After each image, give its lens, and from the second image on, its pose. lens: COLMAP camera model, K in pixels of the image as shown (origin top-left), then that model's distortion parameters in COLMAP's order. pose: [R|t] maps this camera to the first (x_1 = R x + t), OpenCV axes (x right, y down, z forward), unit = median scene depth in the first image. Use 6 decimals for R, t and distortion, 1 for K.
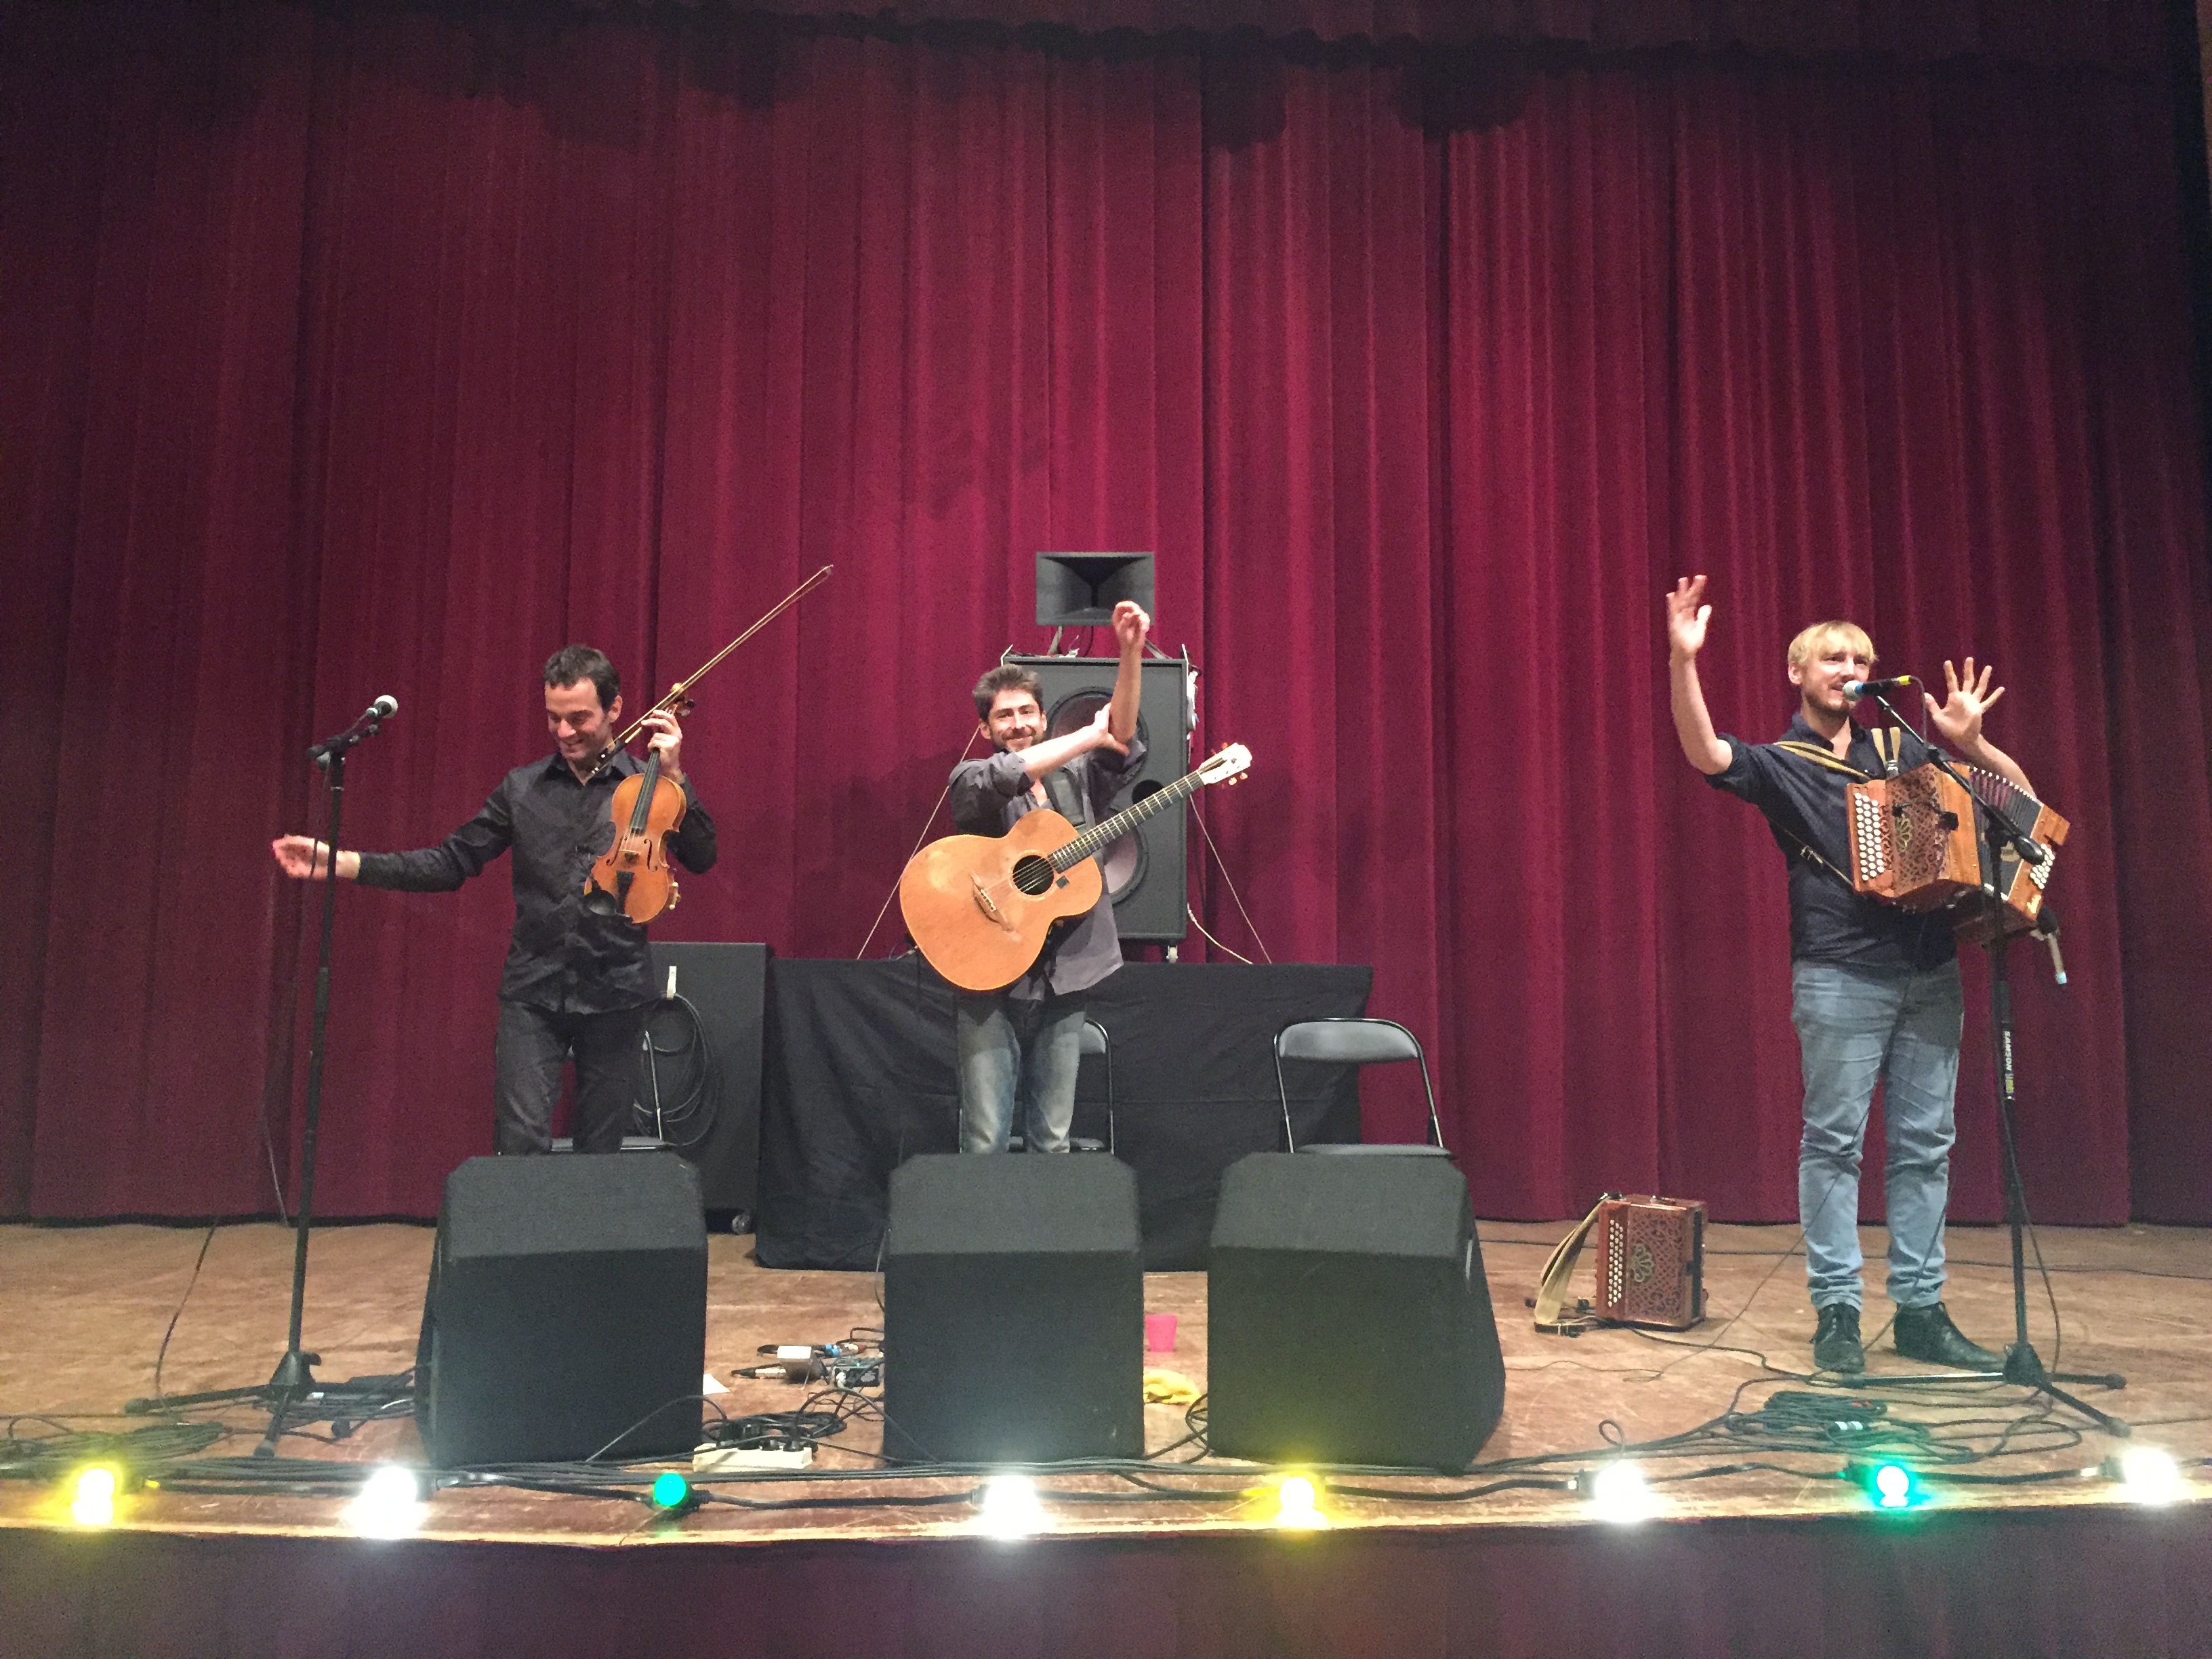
lens RADIAL K [[1886.5, 0, 1106.0], [0, 1886.5, 829.5], [0, 0, 1]] dist [-0.004322, -0.006839]
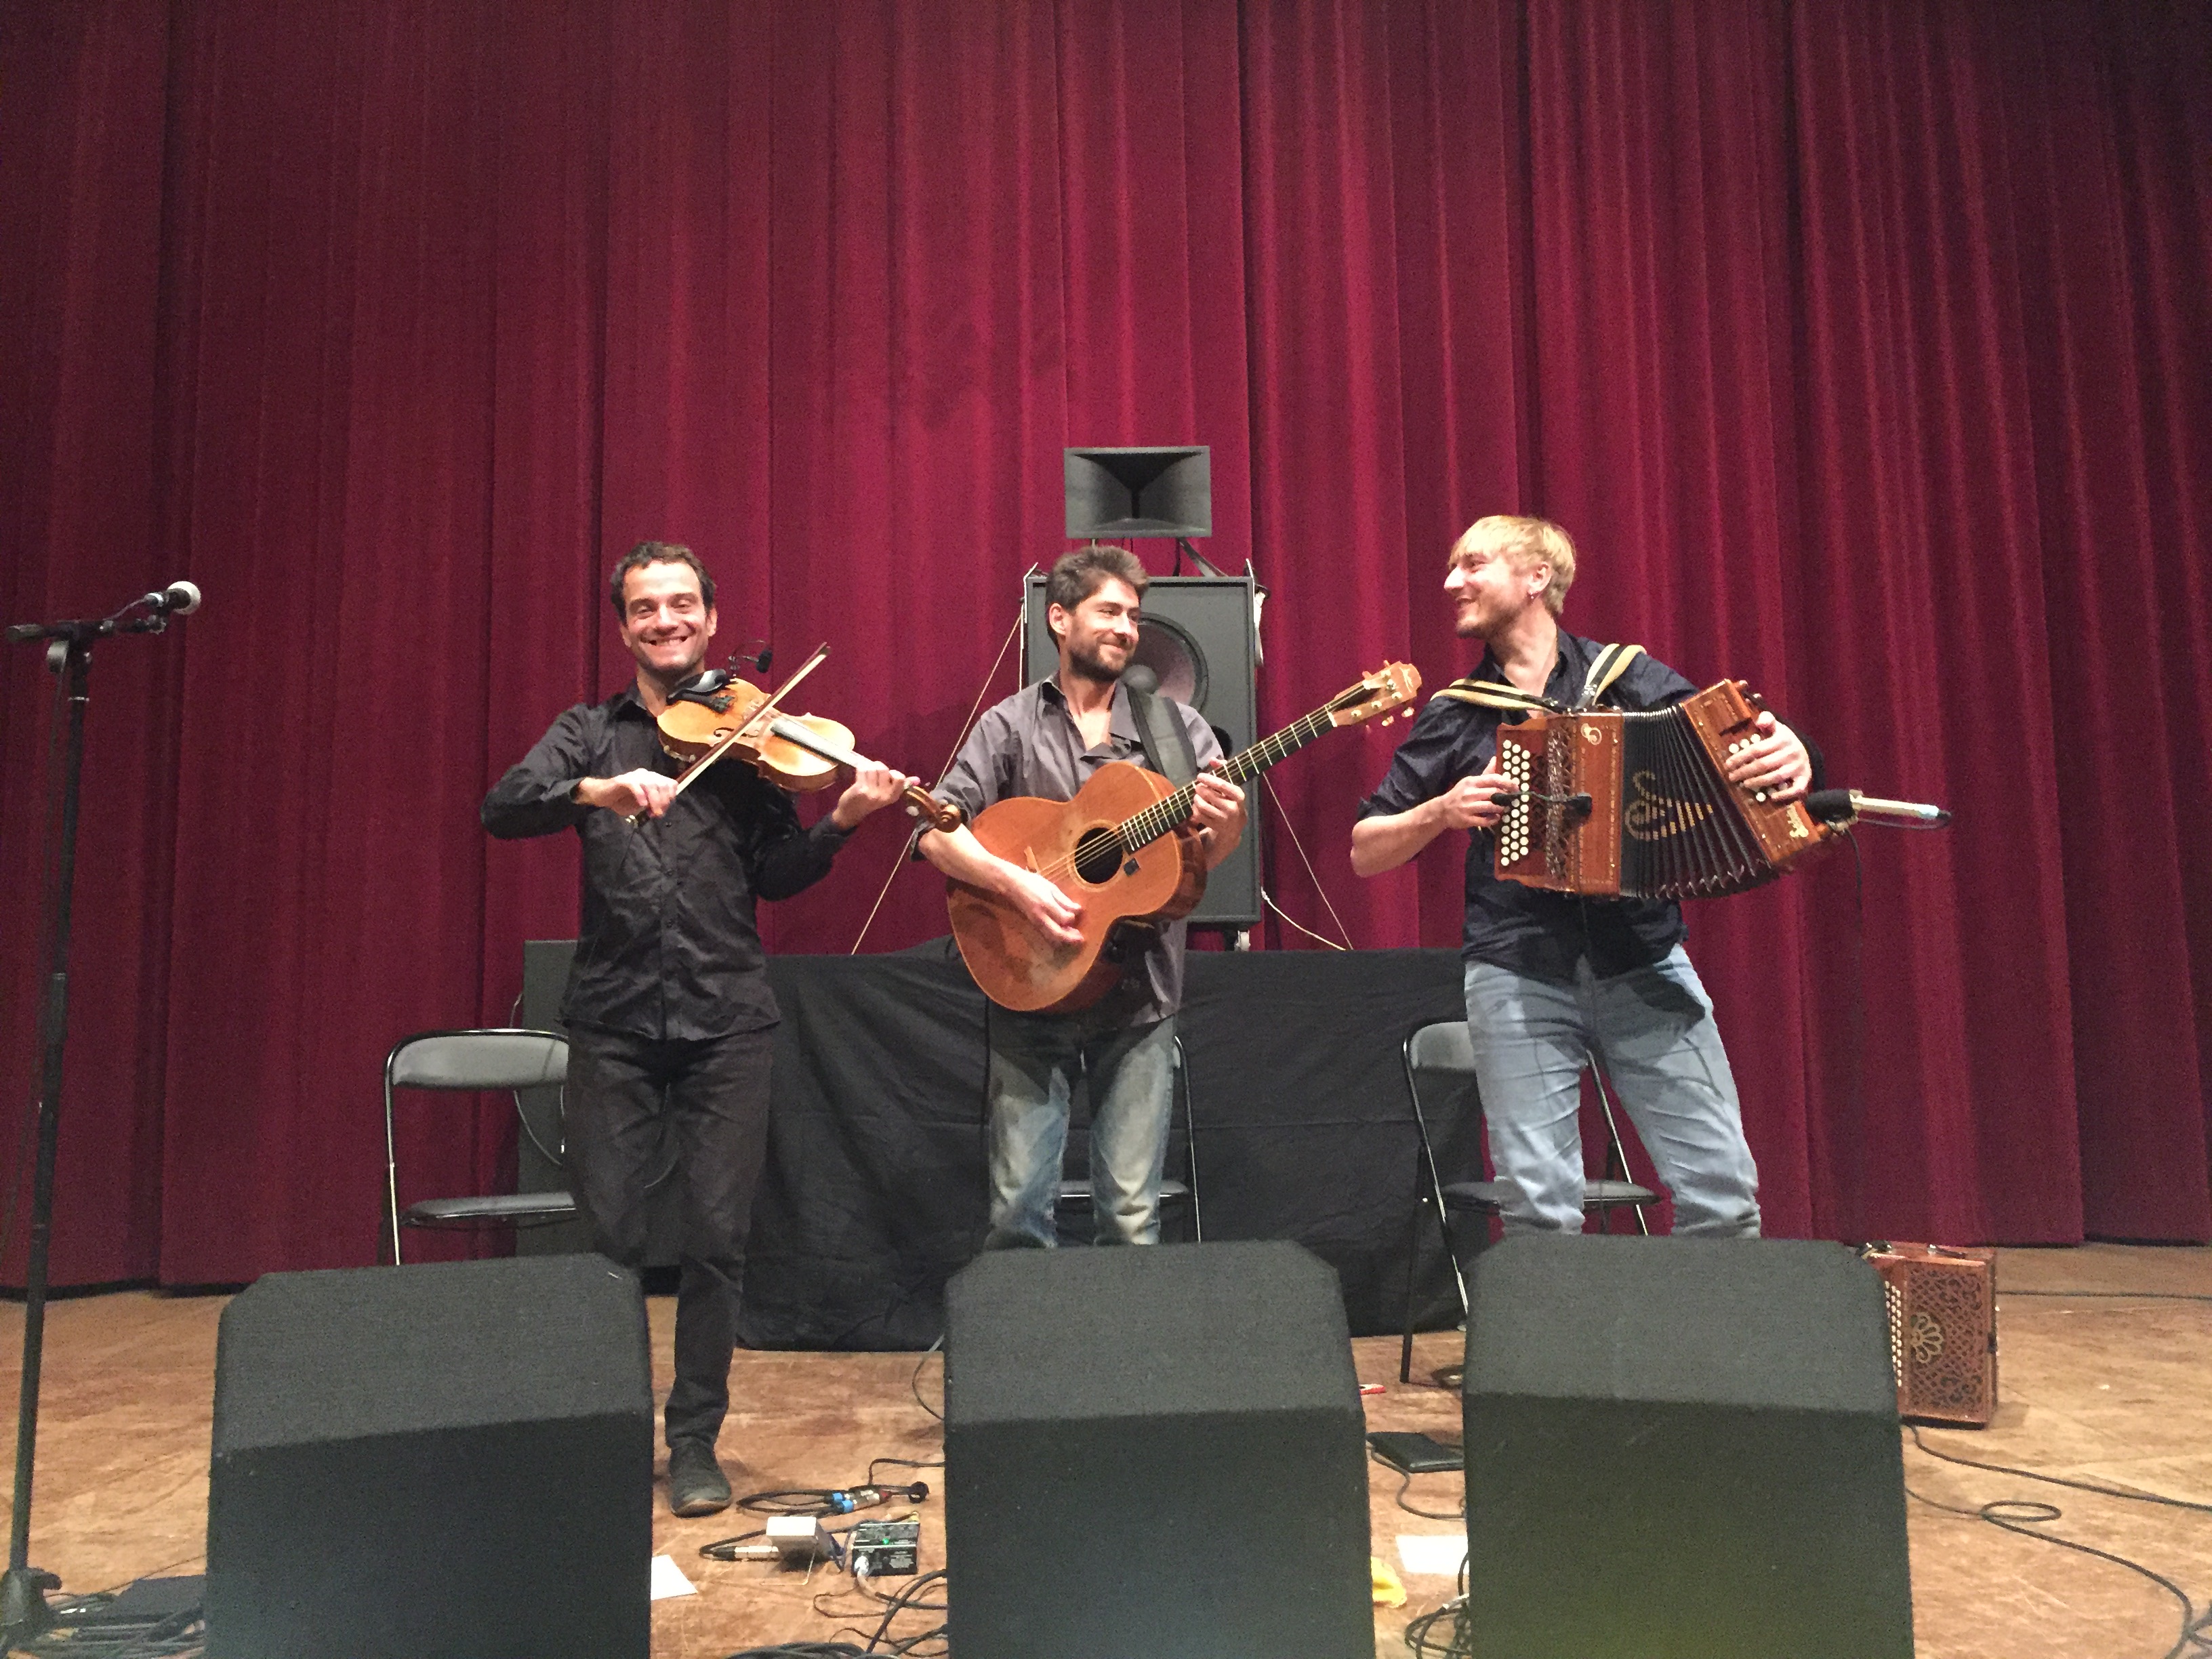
lens RADIAL K [[1886.5, 0, 1106.0], [0, 1886.5, 829.5], [0, 0, 1]] dist [-0.004322, -0.006839]
pose [[0.999701, -0.019016, 0.015369, -0.035168], [0.019011, 0.999819, 0.000474, 0.017046], [-0.015376, -0.000181, 0.999882, 0.194228]]
